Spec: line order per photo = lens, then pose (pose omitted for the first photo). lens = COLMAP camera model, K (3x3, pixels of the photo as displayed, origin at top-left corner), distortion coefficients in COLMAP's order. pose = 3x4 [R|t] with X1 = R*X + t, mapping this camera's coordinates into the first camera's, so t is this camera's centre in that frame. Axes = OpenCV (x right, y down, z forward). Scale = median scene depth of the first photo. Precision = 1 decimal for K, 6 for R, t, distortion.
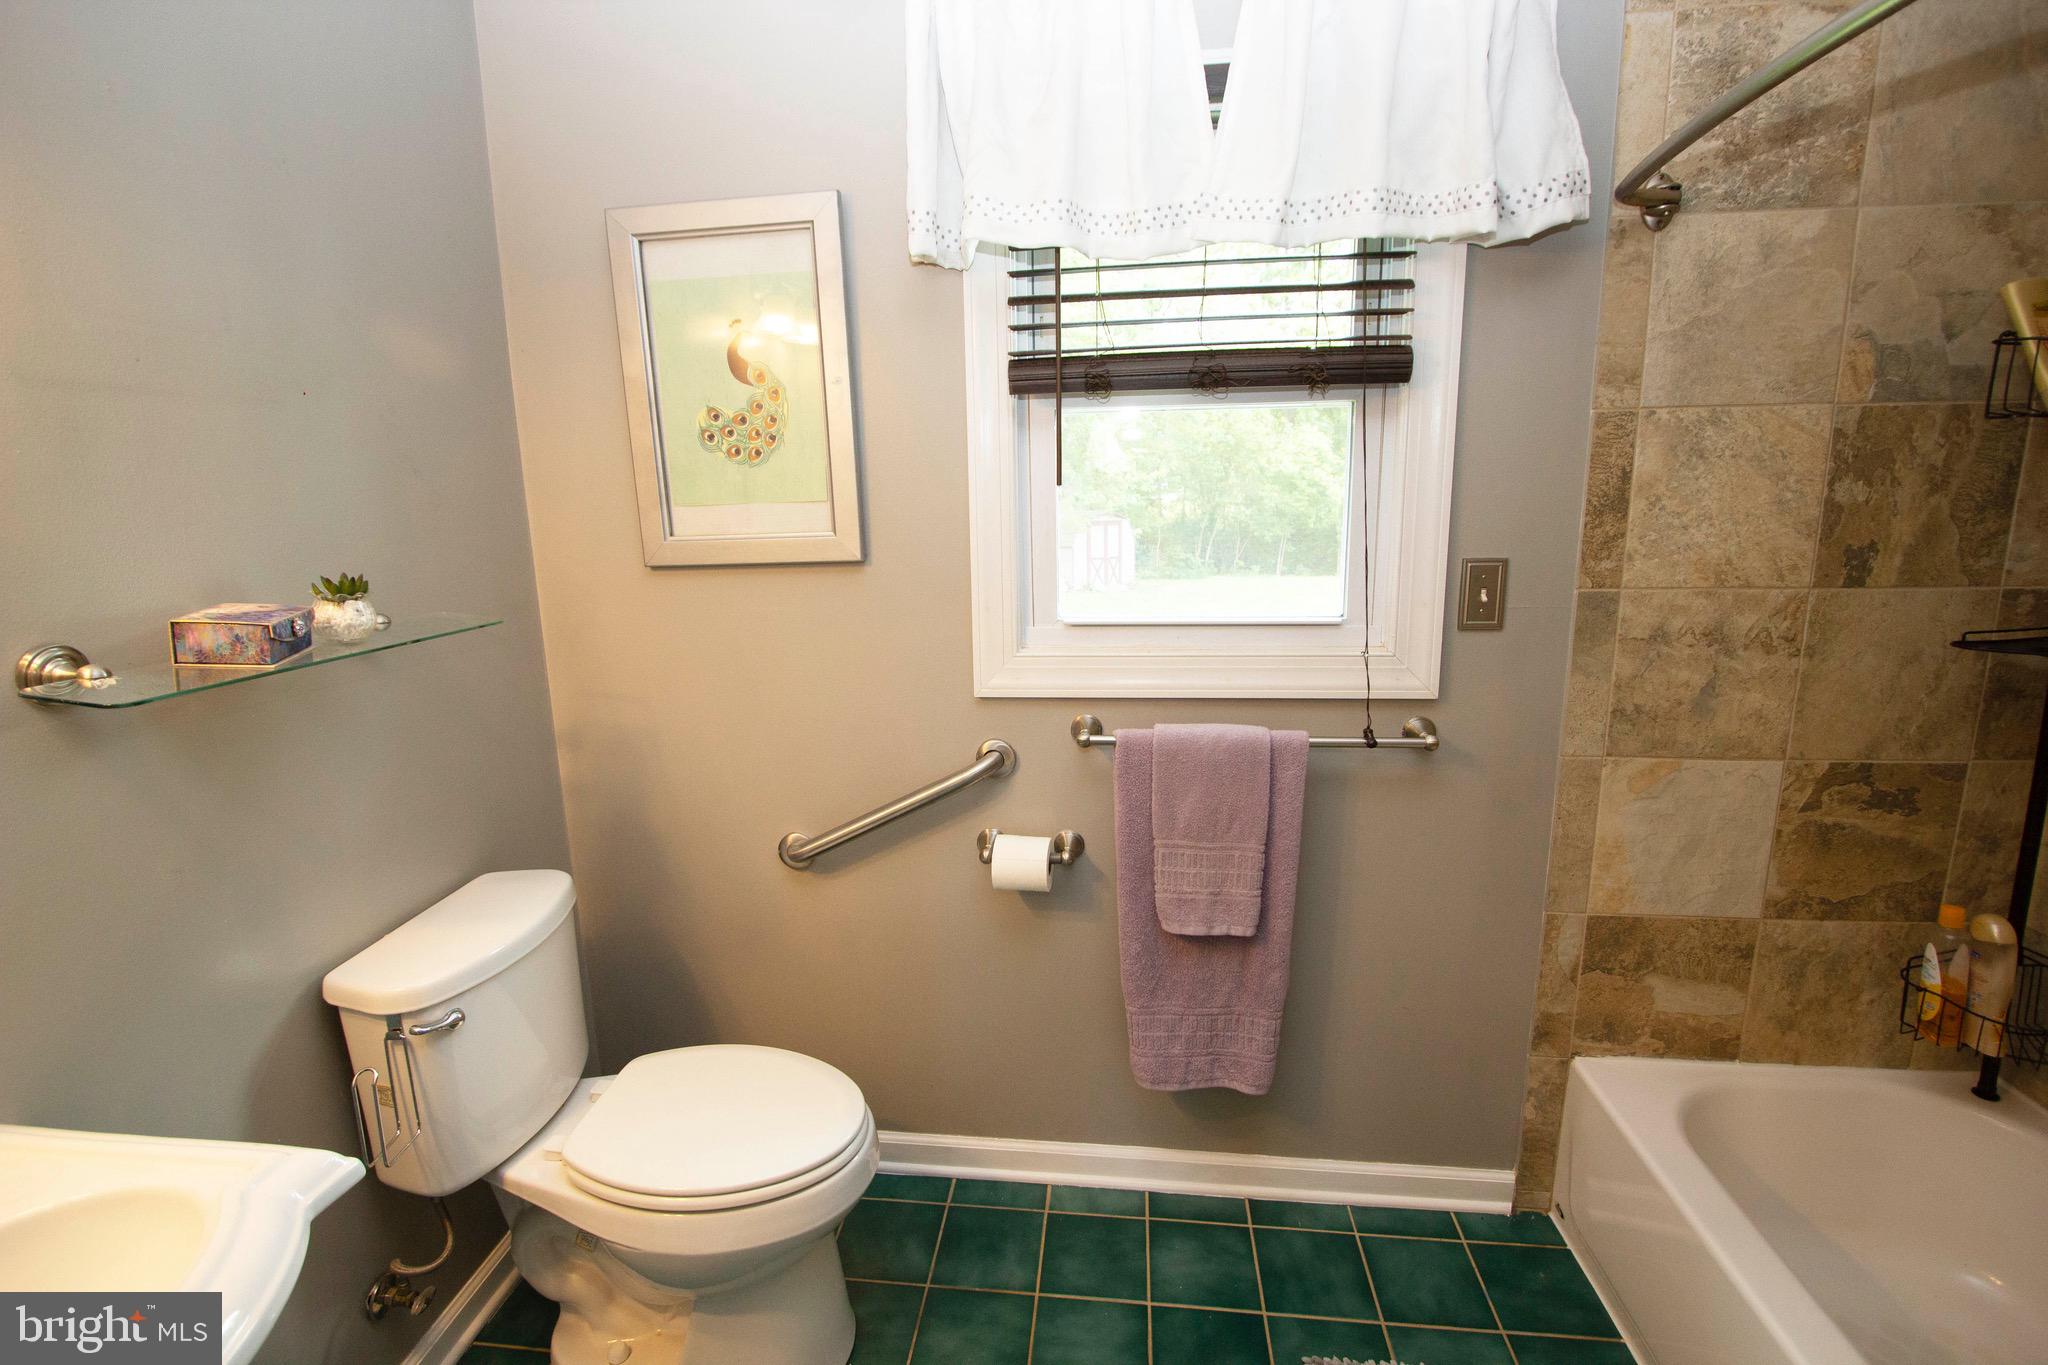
lens RADIAL K [[947.3, 0, 1012.2], [0, 947.3, 678.0], [0, 0, 1]] dist [-0.020539, 0.003215]
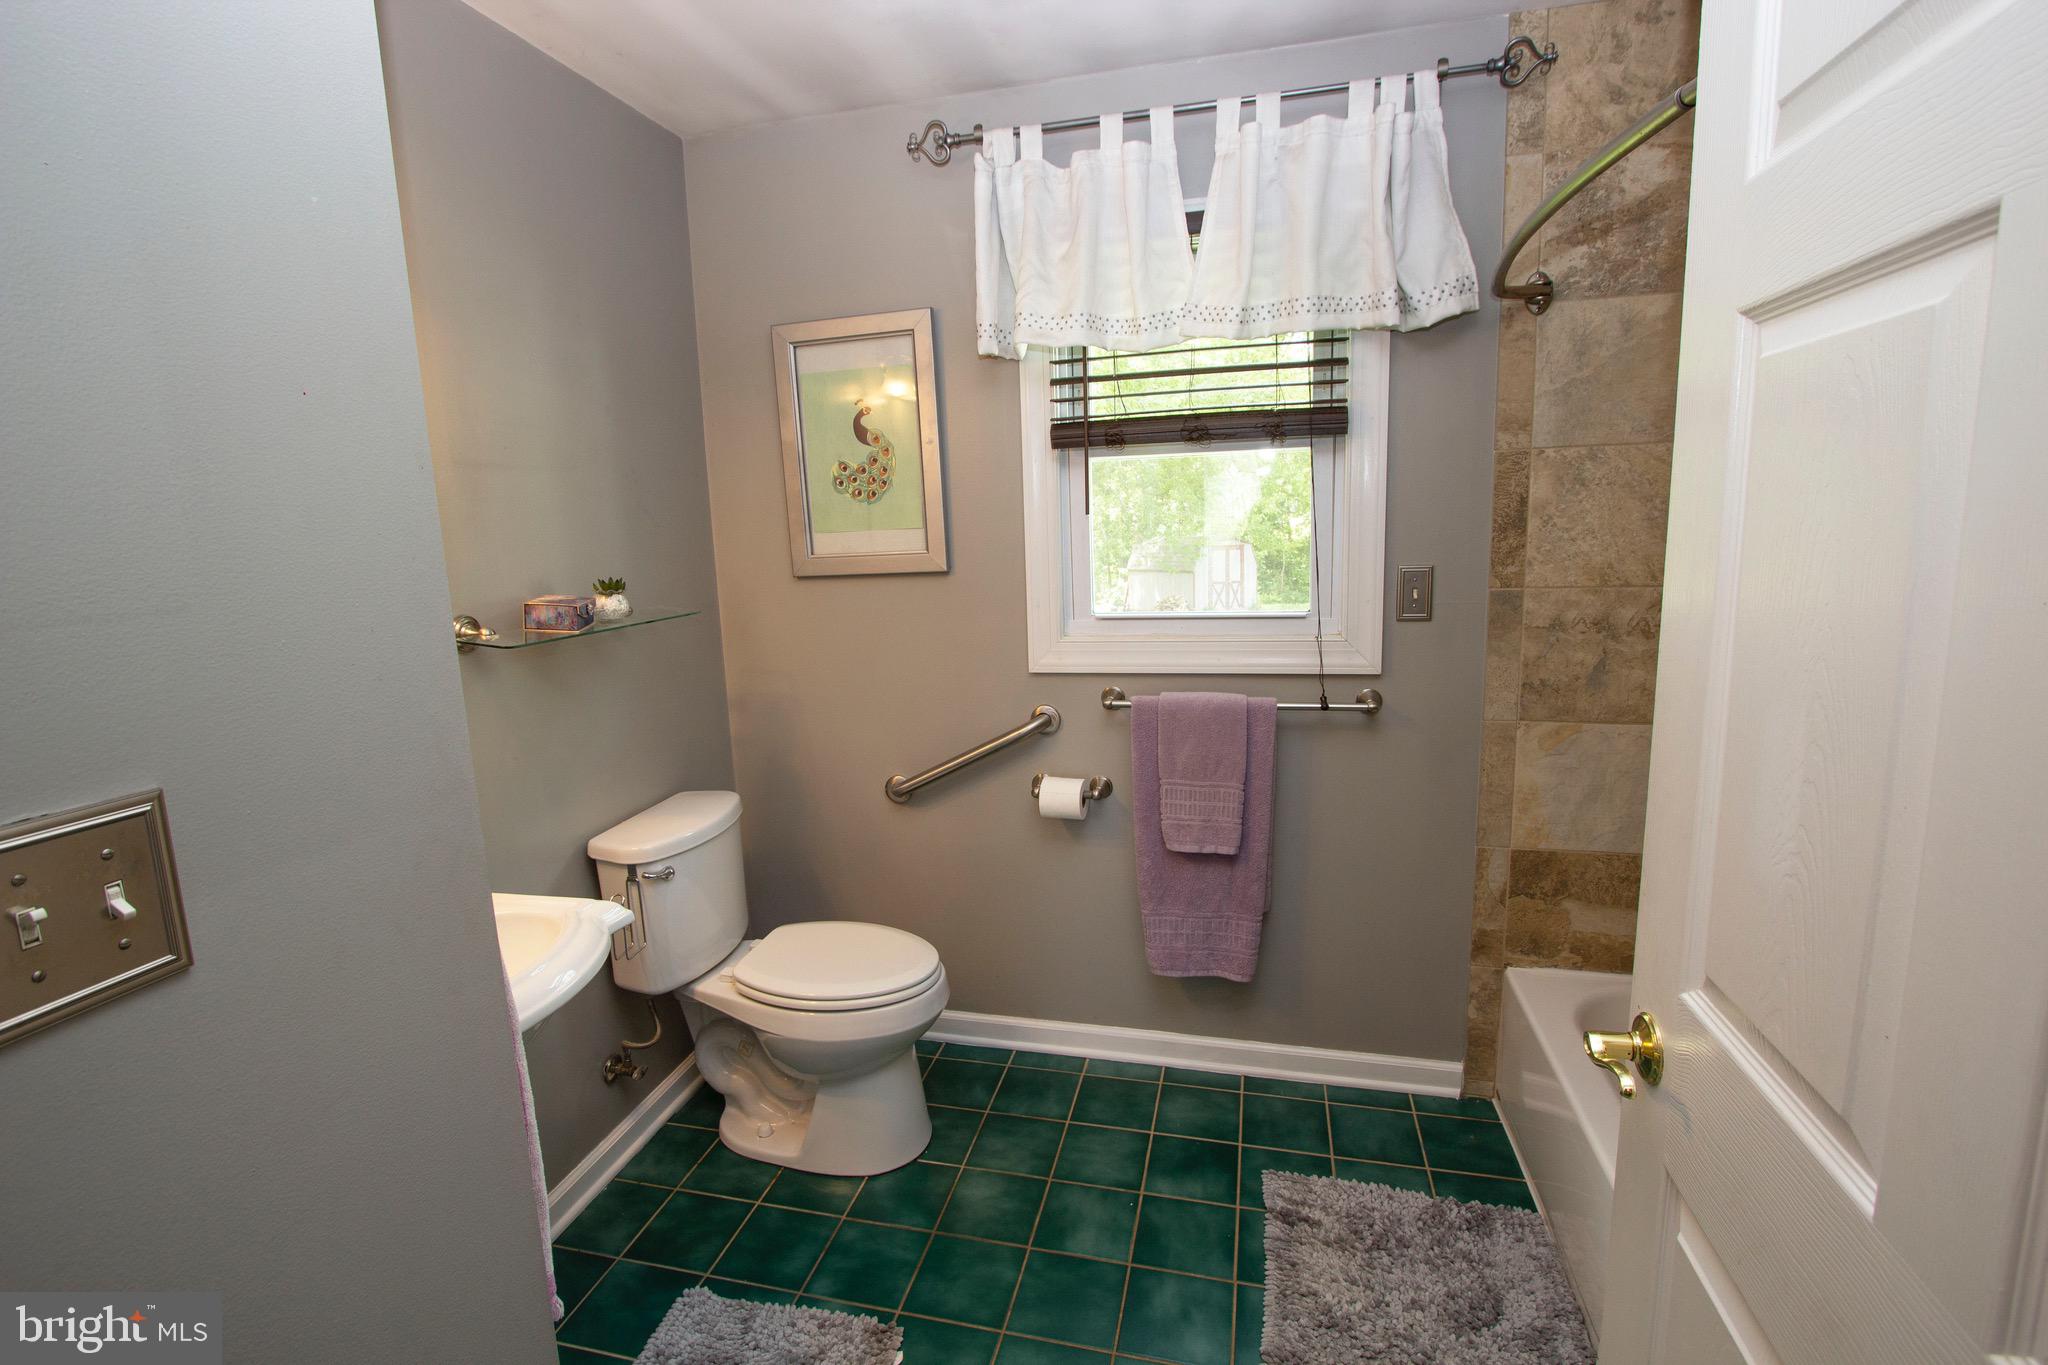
lens RADIAL K [[947.3, 0, 1012.2], [0, 947.3, 678.0], [0, 0, 1]] dist [-0.020539, 0.003215]
pose [[0.991167, 0.008137, -0.132372, 0.122337], [-0.011678, 0.999594, -0.025996, 0.067404], [0.132107, 0.027312, 0.990859, -0.352148]]
